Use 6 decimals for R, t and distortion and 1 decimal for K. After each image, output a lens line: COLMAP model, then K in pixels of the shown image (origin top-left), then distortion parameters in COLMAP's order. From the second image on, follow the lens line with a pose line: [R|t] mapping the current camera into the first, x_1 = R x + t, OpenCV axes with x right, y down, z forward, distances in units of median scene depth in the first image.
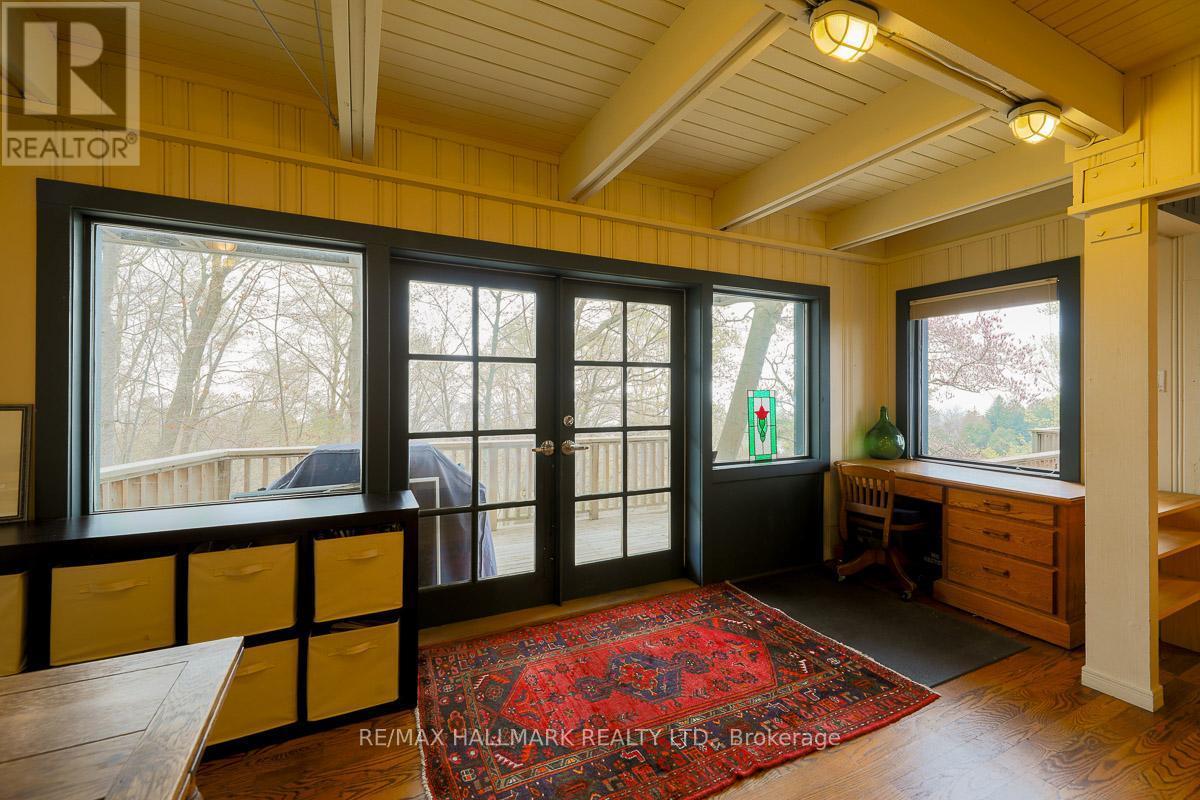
lens RADIAL K [[488.9, 0, 598.0], [0, 488.9, 388.8], [0, 0, 1]] dist [-0.000913, -0.000424]
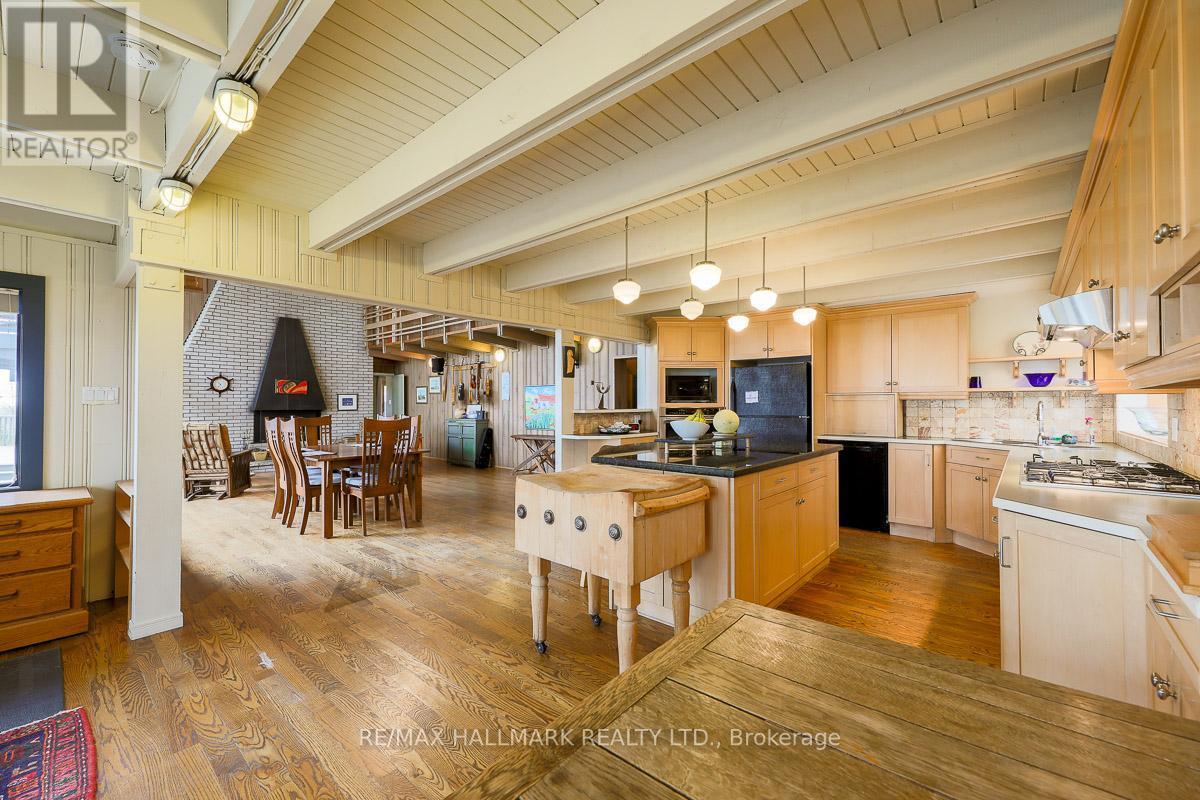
lens RADIAL K [[488.9, 0, 598.9], [0, 488.9, 399.7], [0, 0, 1]] dist [-0.000913, -0.000424]
pose [[-0.398647, 0.002242, 0.917101, -0.883542], [-0.008968, 0.999940, -0.006343, -0.013780], [-0.917060, -0.010753, -0.398603, 0.586045]]
